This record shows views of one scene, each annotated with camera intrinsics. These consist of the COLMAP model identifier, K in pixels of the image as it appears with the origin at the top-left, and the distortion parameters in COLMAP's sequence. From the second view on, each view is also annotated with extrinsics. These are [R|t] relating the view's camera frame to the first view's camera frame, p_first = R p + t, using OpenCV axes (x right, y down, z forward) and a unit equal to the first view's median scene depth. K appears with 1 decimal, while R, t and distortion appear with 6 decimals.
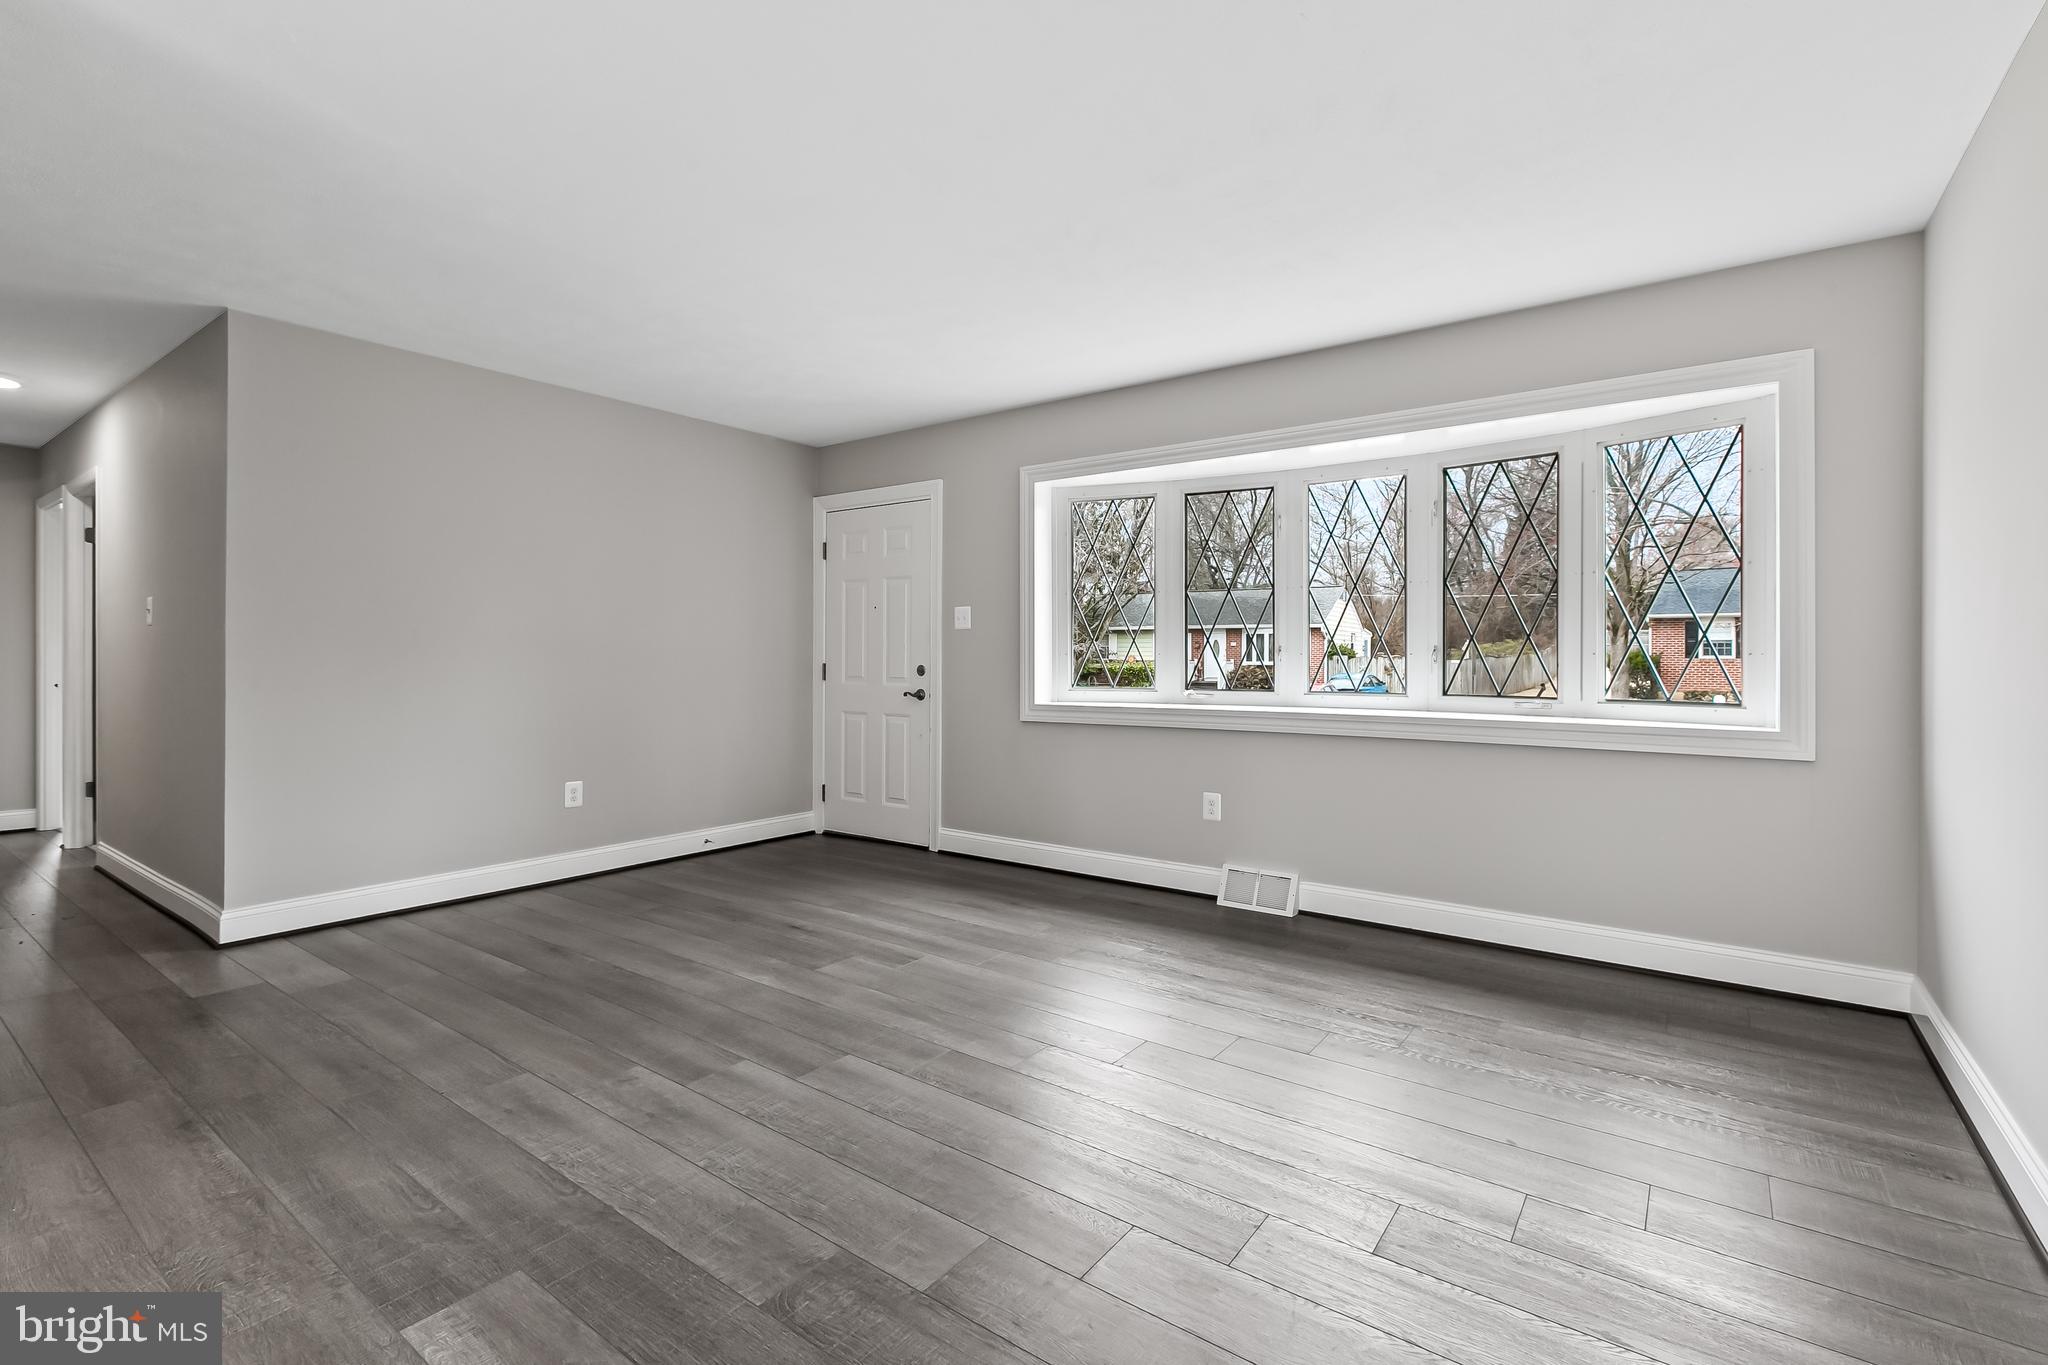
lens RADIAL K [[927.4, 0, 1034.1], [0, 927.4, 662.1], [0, 0, 1]] dist [-0.000701, -0.000588]
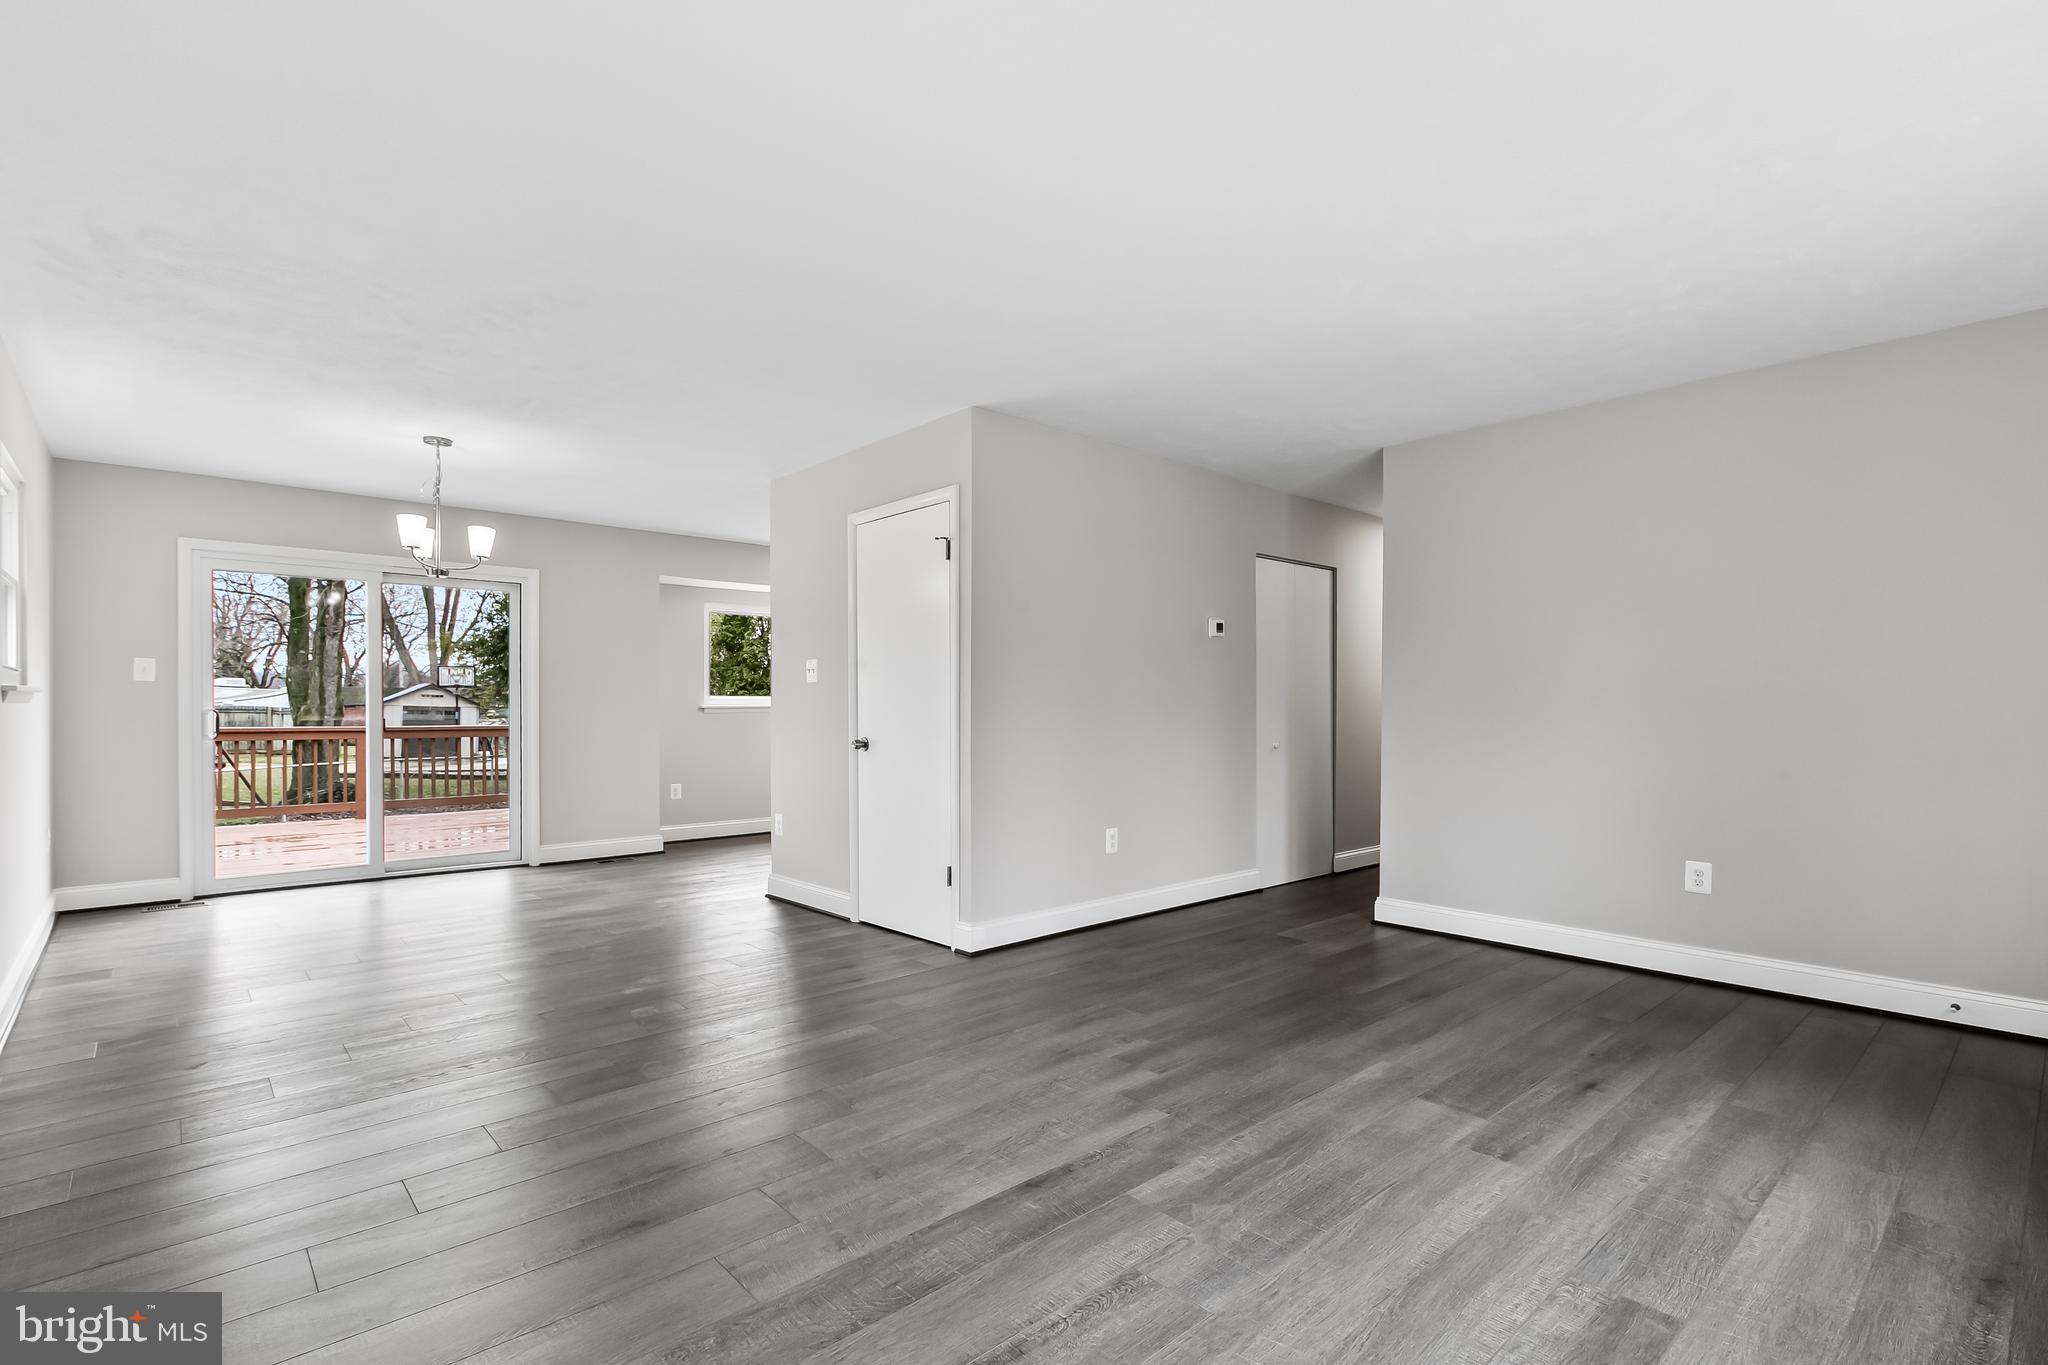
lens RADIAL K [[958.5, 0, 998.2], [0, 958.5, 714.8], [0, 0, 1]] dist [-0.000352, -0.000251]
pose [[-0.215777, 0.008117, -0.976409, 0.575019], [-0.006007, 0.999935, 0.009640, -0.006302], [0.976424, 0.007945, -0.215715, 0.721000]]
